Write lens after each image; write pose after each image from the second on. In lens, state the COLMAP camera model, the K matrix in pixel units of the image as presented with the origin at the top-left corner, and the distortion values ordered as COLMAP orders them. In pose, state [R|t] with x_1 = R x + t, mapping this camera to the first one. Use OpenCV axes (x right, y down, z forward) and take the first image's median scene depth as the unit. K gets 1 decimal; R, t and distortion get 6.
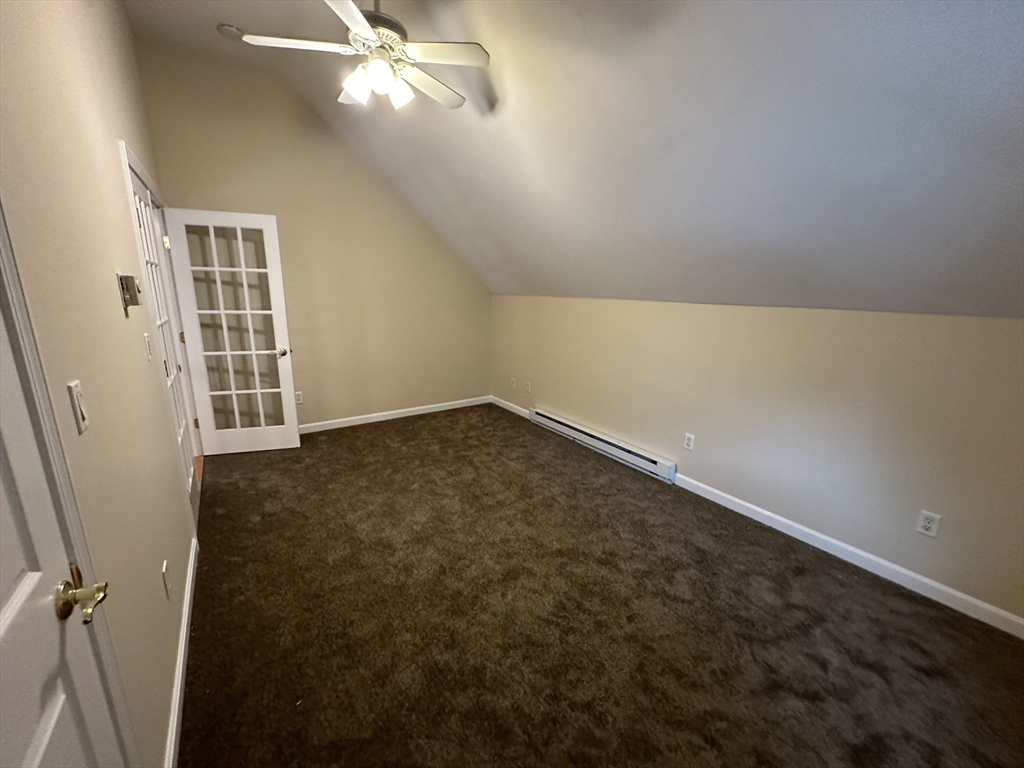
lens RADIAL K [[407.0, 0, 512.0], [0, 407.0, 384.0], [0, 0, 1]] dist [-0.001052, -0.000130]
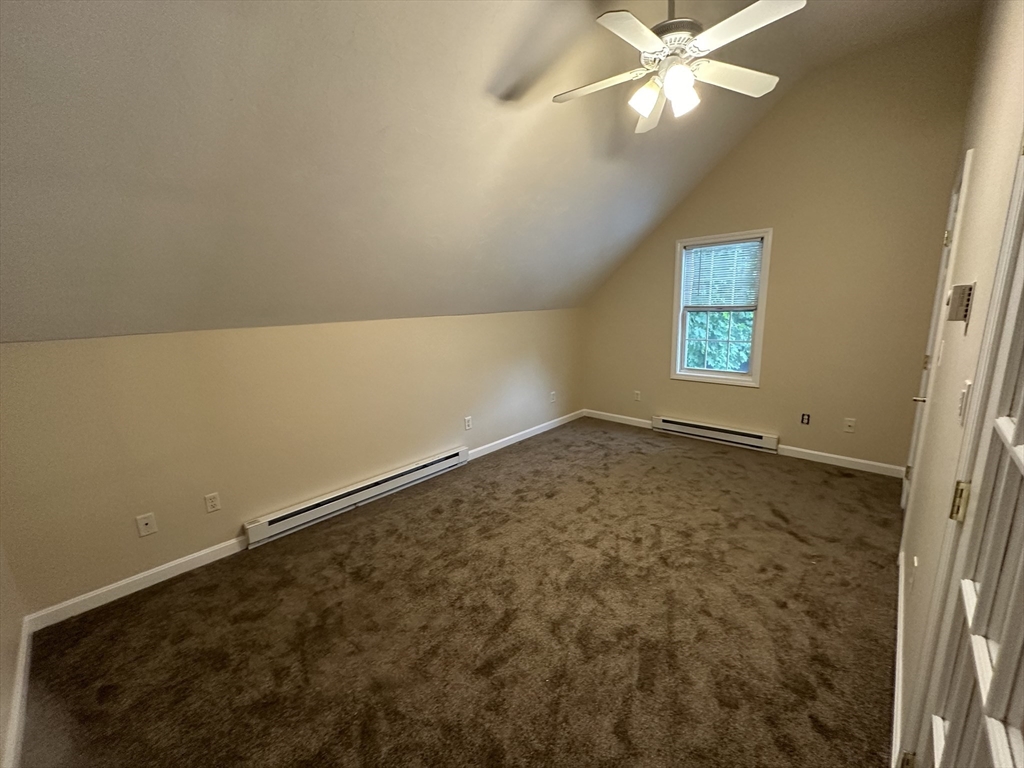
lens RADIAL K [[407.0, 0, 512.0], [0, 407.0, 384.0], [0, 0, 1]] dist [-0.001052, -0.000130]
pose [[-0.208654, -0.218562, 0.953255, -0.754043], [0.245274, 0.931863, 0.267344, -0.269150], [-0.946734, 0.289591, -0.140829, 0.980070]]
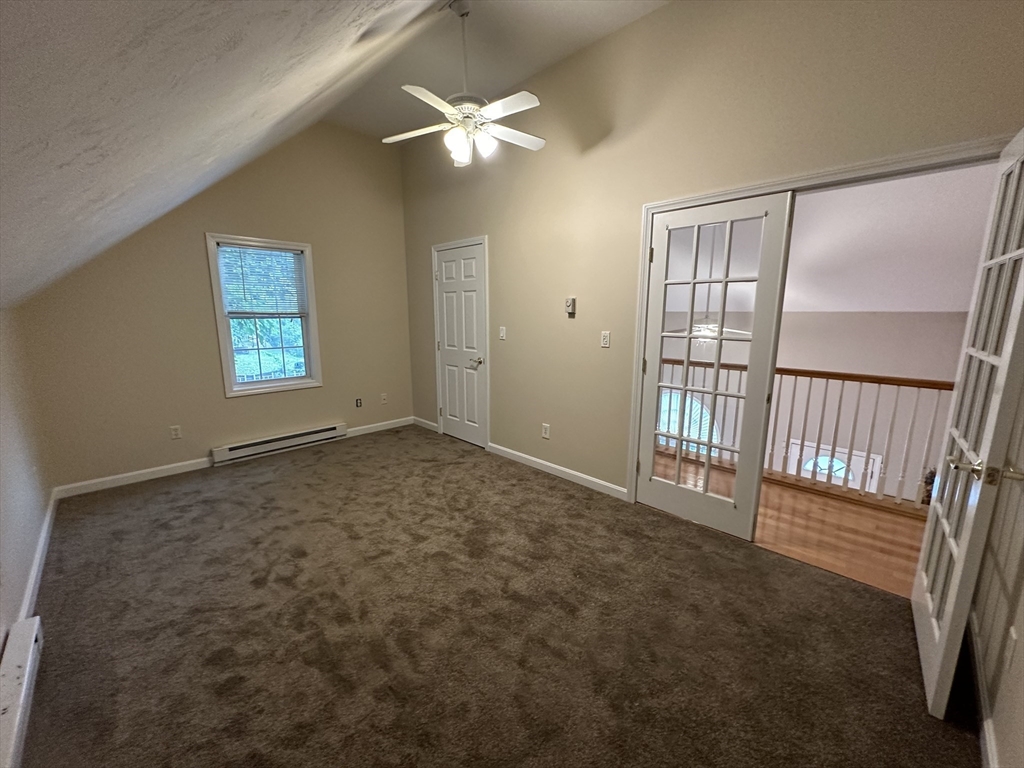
lens RADIAL K [[407.0, 0, 512.0], [0, 407.0, 384.0], [0, 0, 1]] dist [-0.001052, -0.000130]
pose [[-0.983230, -0.002676, -0.182350, -0.122164], [-0.073007, 0.922052, 0.380118, -0.321332], [0.167119, 0.387056, -0.906785, 1.448661]]
